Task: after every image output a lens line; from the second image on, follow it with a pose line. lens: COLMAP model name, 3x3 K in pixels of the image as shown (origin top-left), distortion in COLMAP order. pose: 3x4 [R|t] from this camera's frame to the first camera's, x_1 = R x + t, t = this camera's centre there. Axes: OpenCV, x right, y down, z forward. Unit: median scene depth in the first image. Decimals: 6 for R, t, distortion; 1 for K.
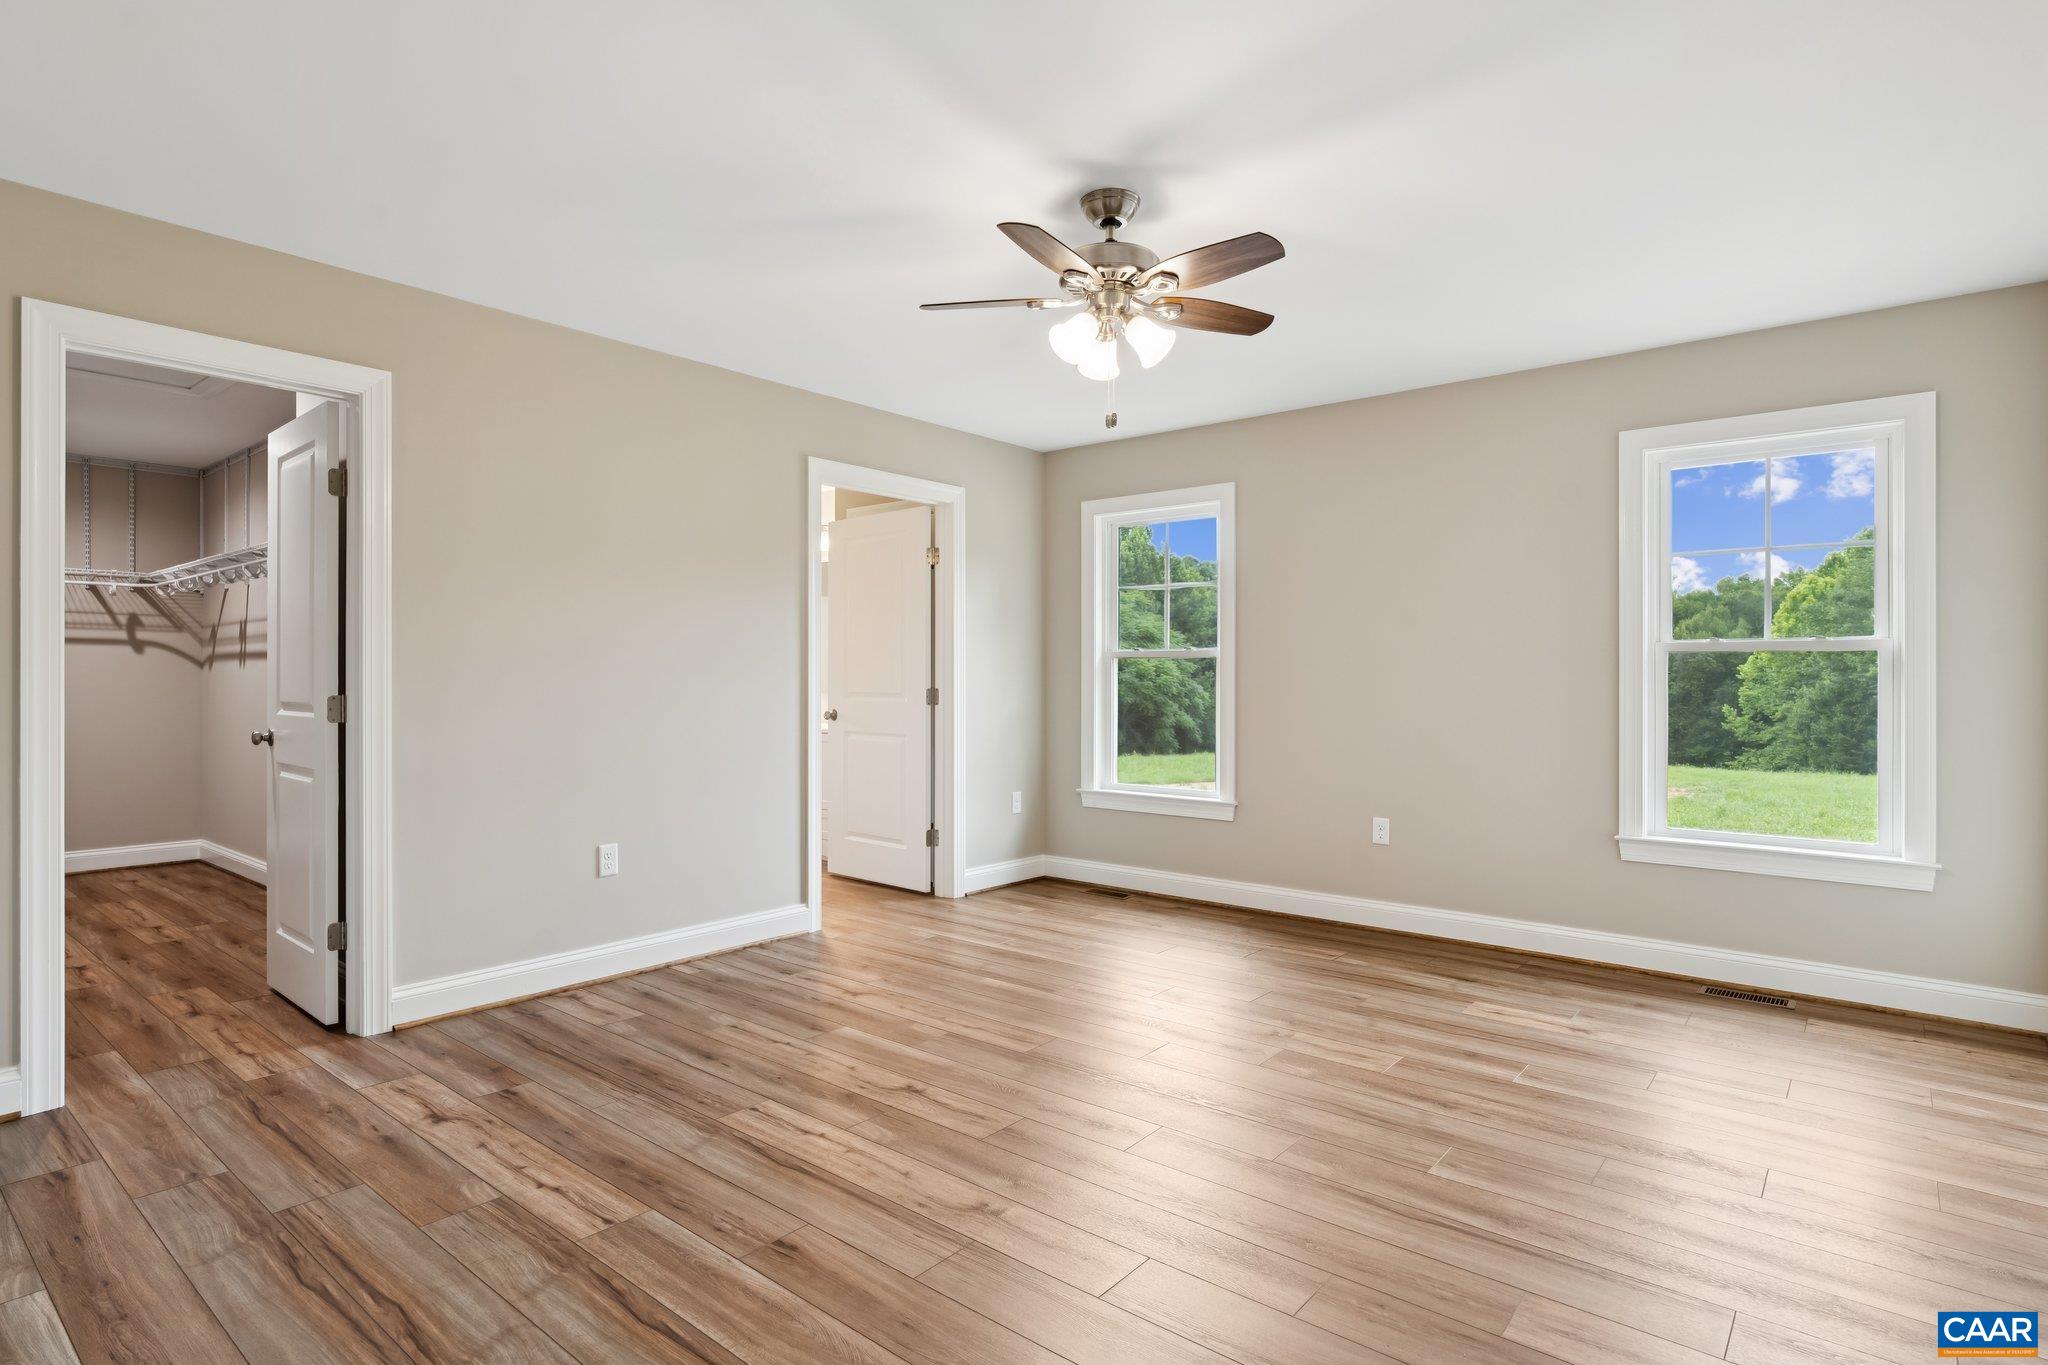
lens RADIAL K [[1058.1, 0, 1024.0], [0, 1058.1, 682.5], [0, 0, 1]] dist [-0.012418, 0.000479]
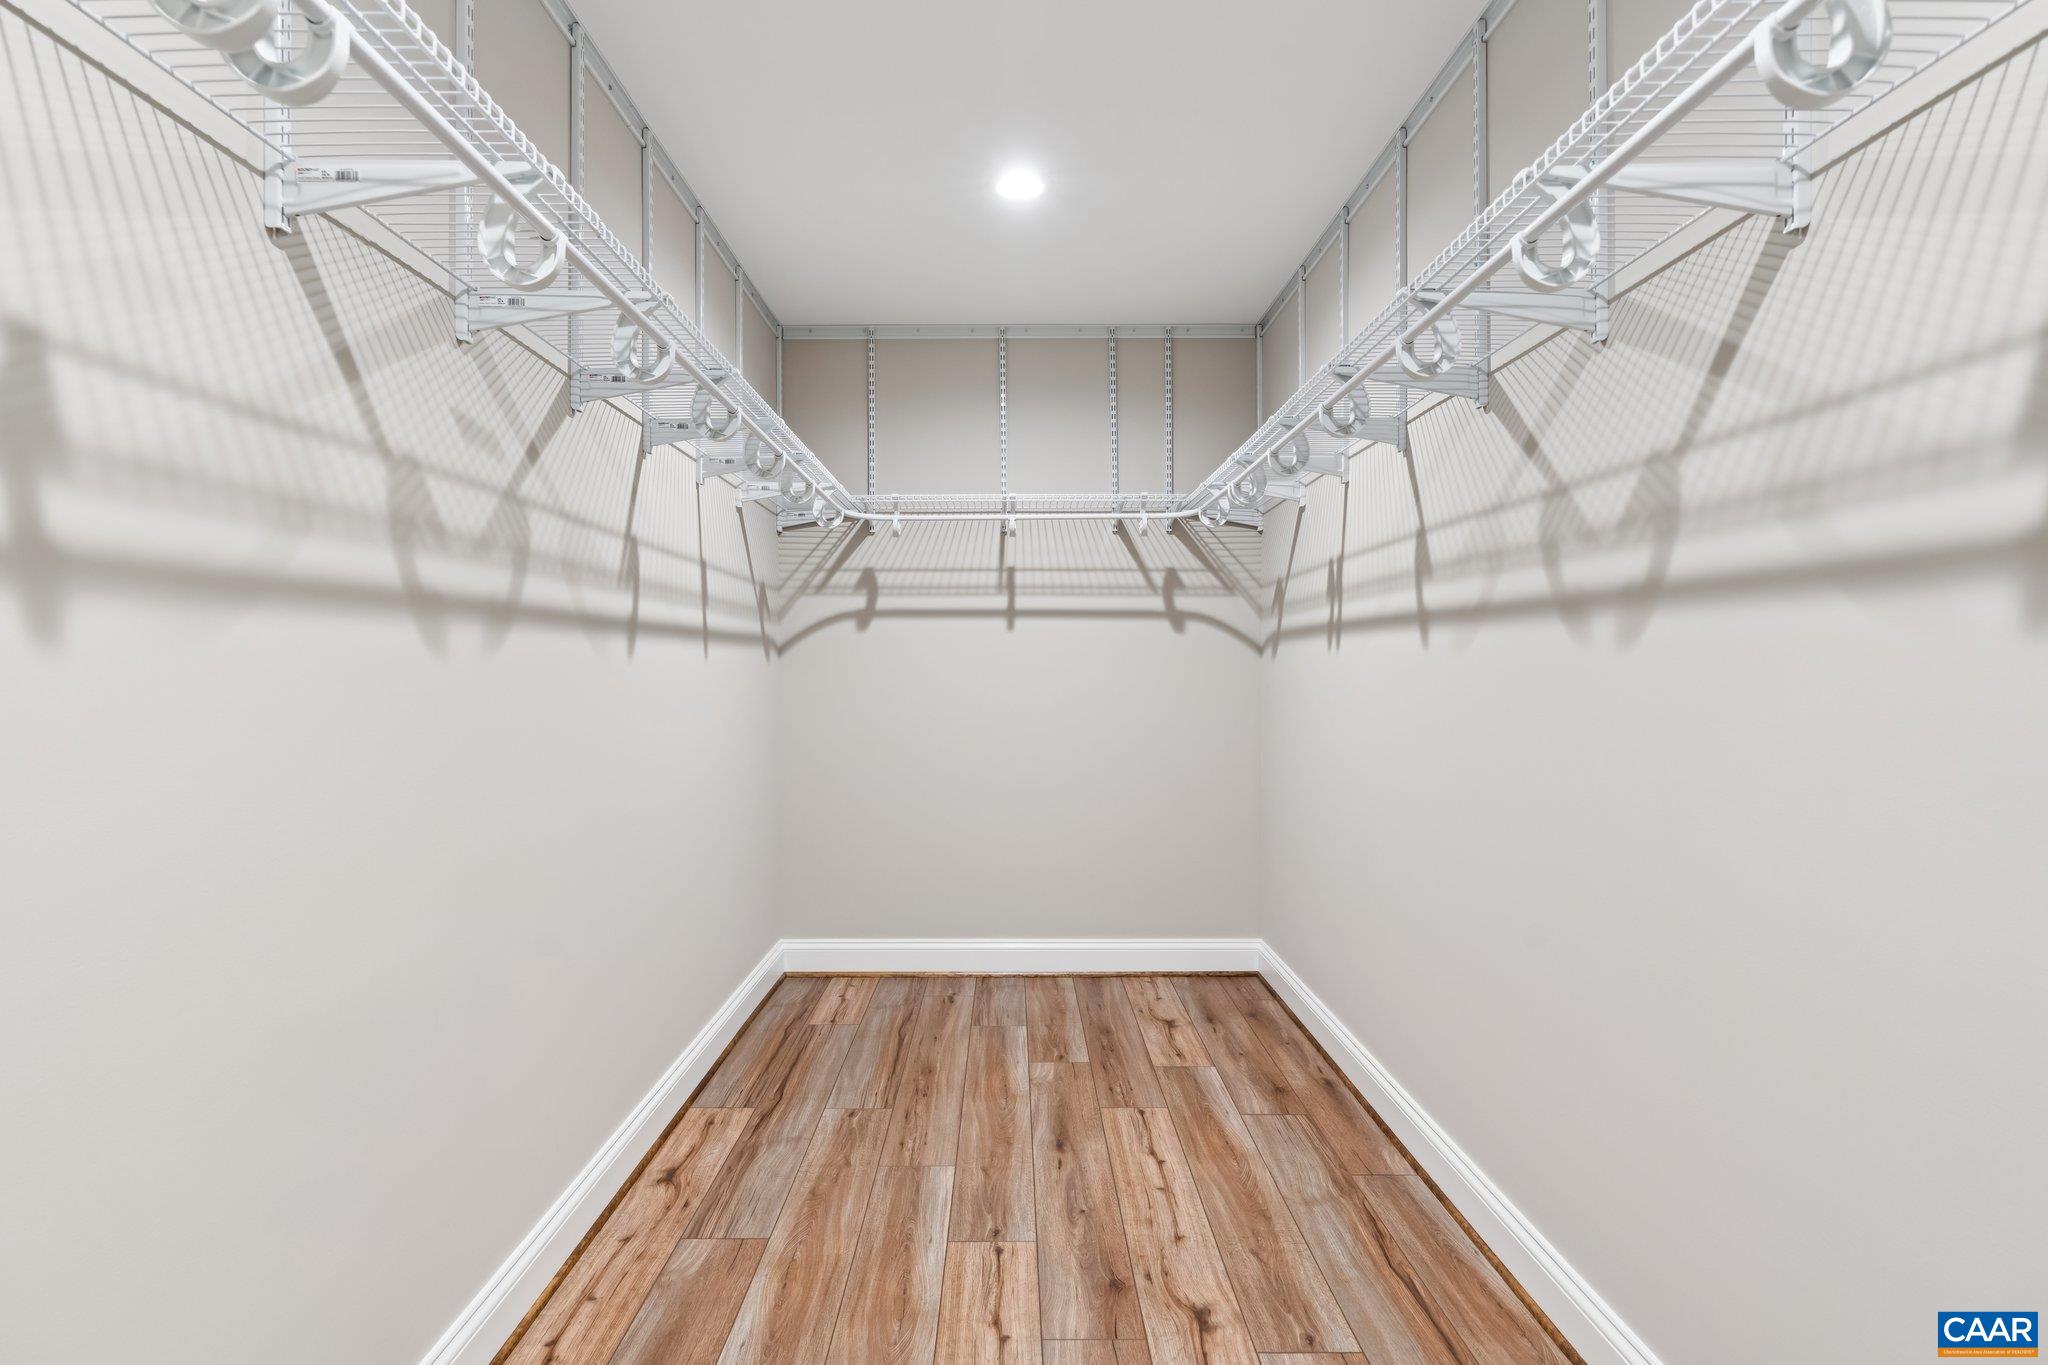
lens RADIAL K [[1013.7, 0, 1024.0], [0, 1013.7, 682.5], [0, 0, 1]] dist [-0.001186, -0.000094]
pose [[0.650271, 0.003321, -0.759695, -0.449789], [0.002752, 0.999974, 0.006727, -0.002108], [0.759698, -0.006465, 0.650244, 0.543126]]
